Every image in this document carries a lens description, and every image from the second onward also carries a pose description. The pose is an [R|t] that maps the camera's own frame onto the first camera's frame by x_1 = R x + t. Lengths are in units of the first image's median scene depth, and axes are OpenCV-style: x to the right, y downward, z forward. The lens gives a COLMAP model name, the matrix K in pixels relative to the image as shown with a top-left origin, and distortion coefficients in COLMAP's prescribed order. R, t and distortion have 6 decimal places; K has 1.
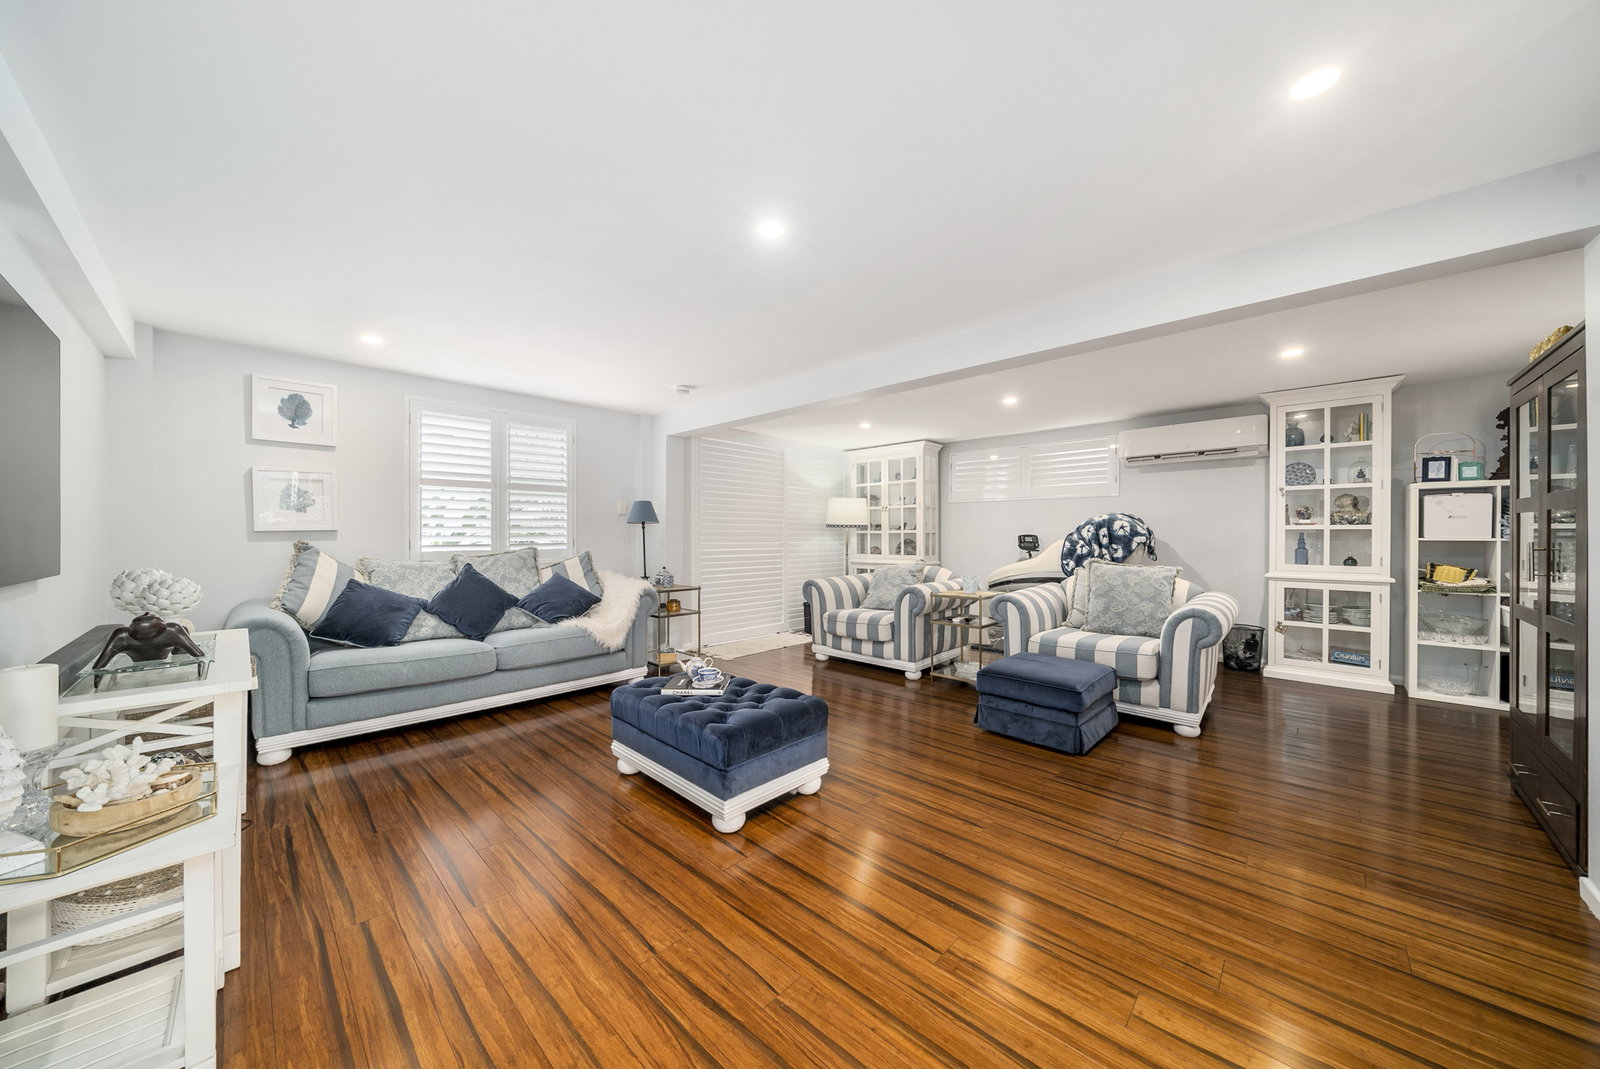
lens RADIAL K [[553.8, 0, 796.5], [0, 553.8, 536.3], [0, 0, 1]] dist [0.002071, -0.000142]
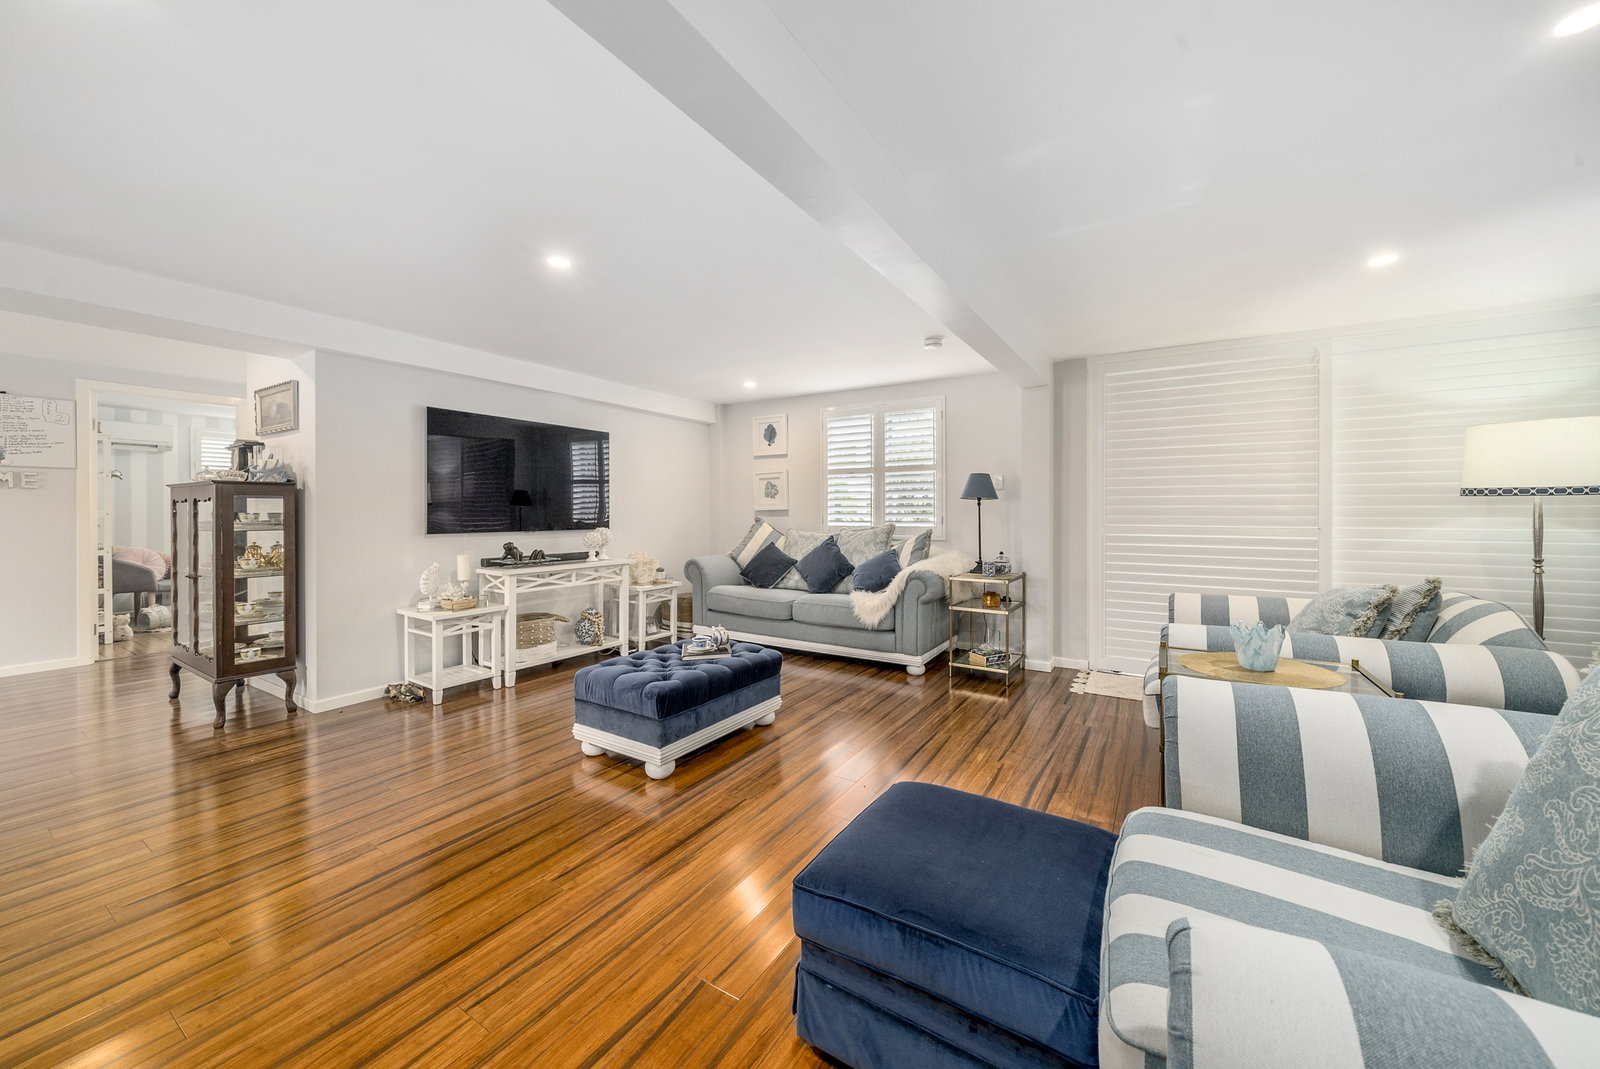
lens RADIAL K [[588.5, 0, 794.6], [0, 588.5, 518.7], [0, 0, 1]] dist [-0.002483, -0.000203]
pose [[0.188444, 0.008755, -0.982045, 0.736263], [-0.005003, 0.999956, 0.007955, 0.001355], [0.982071, 0.003414, 0.188479, 0.711633]]
